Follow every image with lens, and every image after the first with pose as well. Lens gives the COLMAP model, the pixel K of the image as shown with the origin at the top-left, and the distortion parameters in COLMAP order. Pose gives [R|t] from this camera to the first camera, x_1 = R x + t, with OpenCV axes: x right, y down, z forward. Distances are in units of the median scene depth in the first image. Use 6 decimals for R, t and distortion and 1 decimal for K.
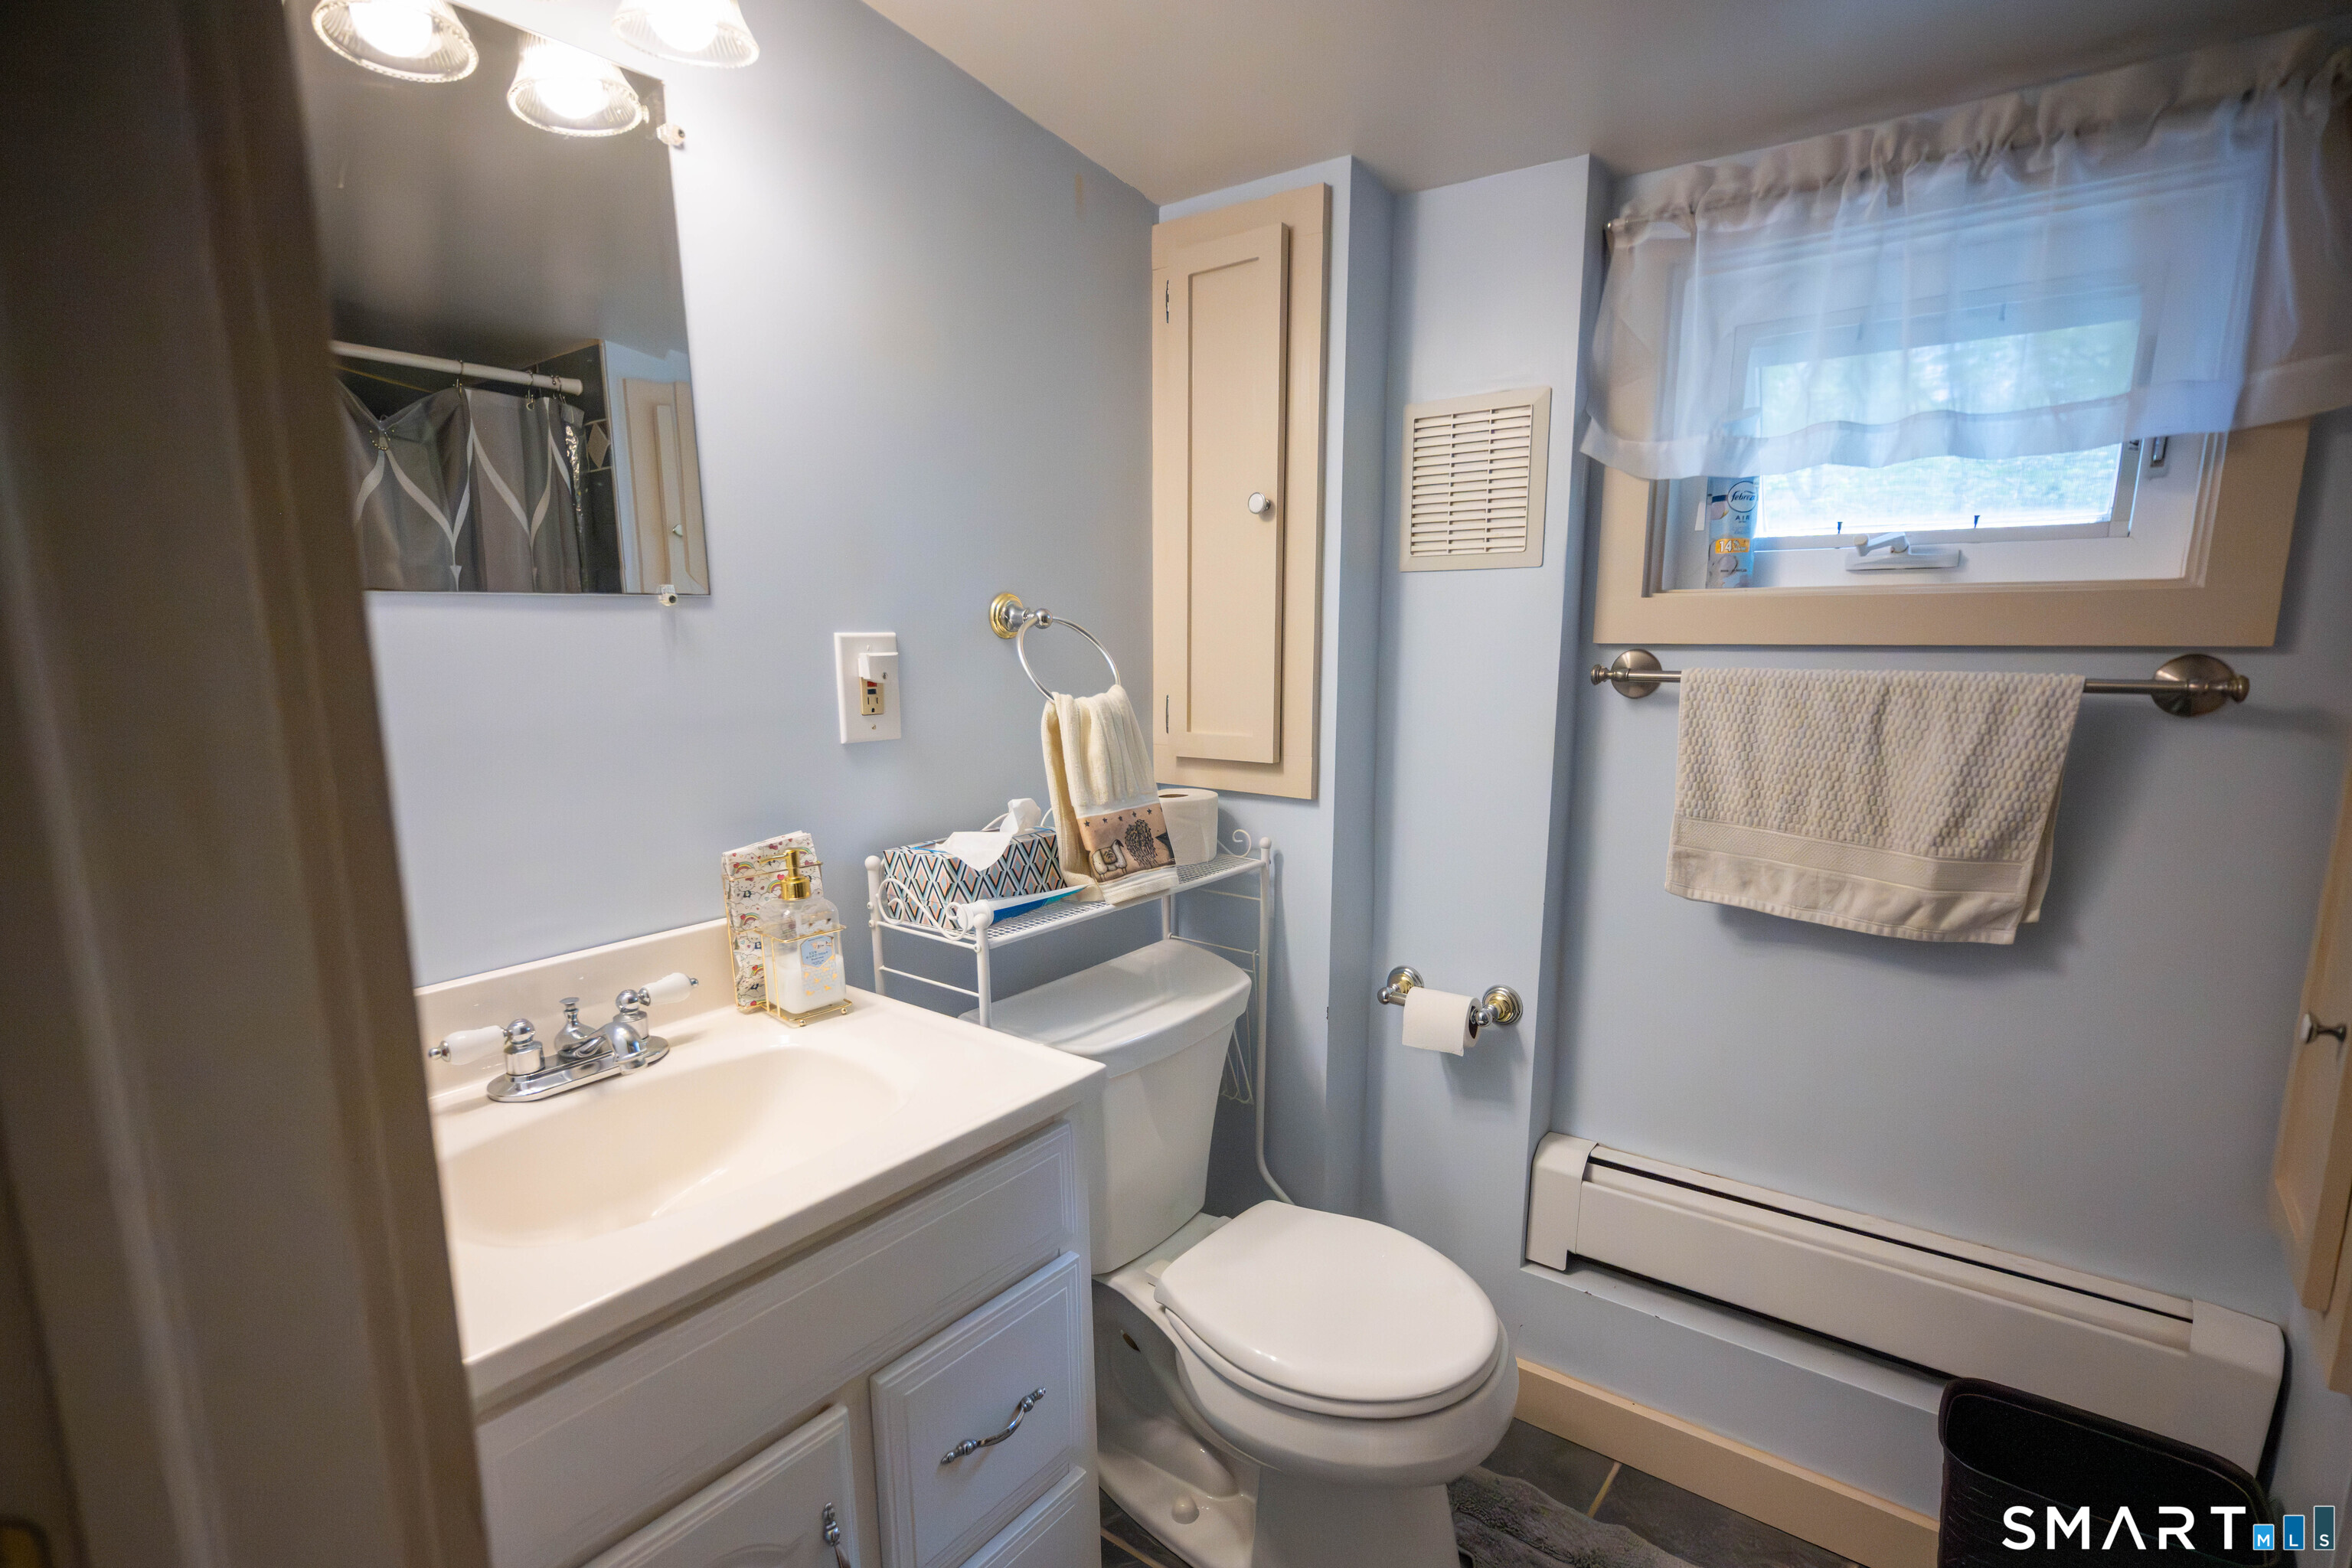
lens RADIAL K [[1150.1, 0, 1167.8], [0, 1150.1, 839.2], [0, 0, 1]] dist [-0.010367, 0.005706]
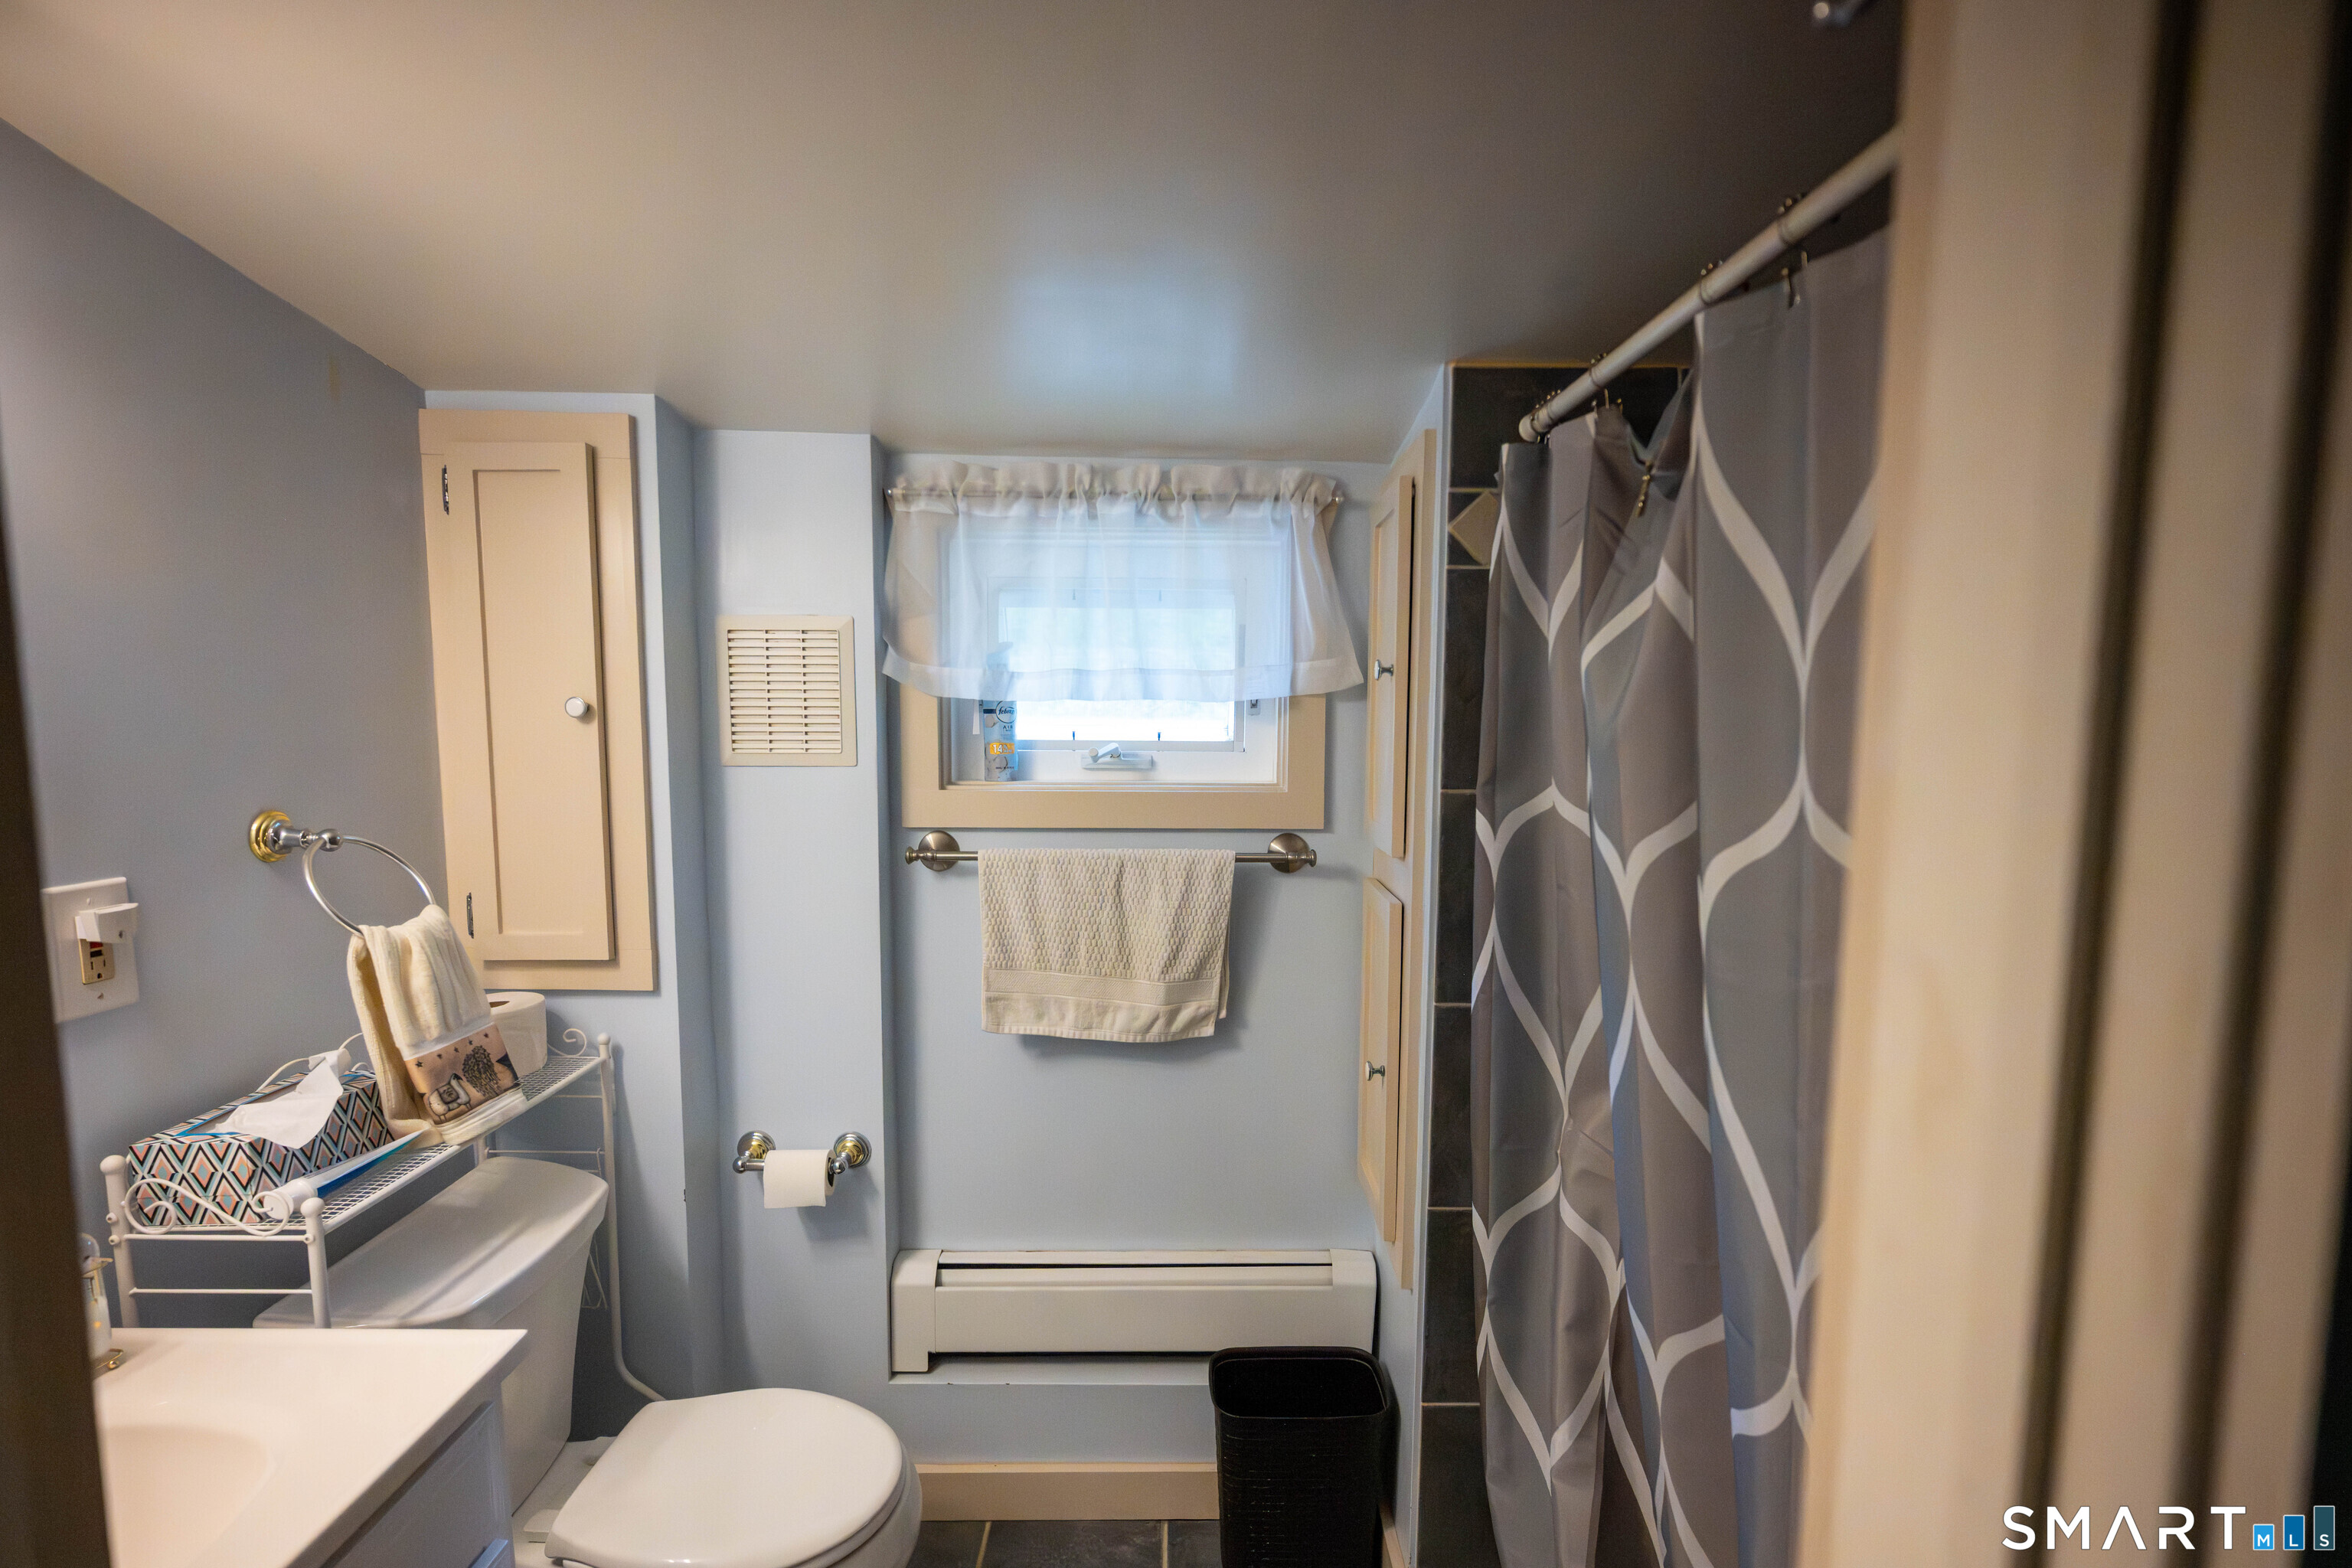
lens RADIAL K [[1138.0, 0, 1190.3], [0, 1138.0, 845.8], [0, 0, 1]] dist [-0.000387, 0.002213]
pose [[0.781536, -0.062131, 0.620759, -0.140045], [0.105753, 0.993822, -0.033674, -0.089639], [-0.614832, 0.091965, 0.783278, -0.108370]]
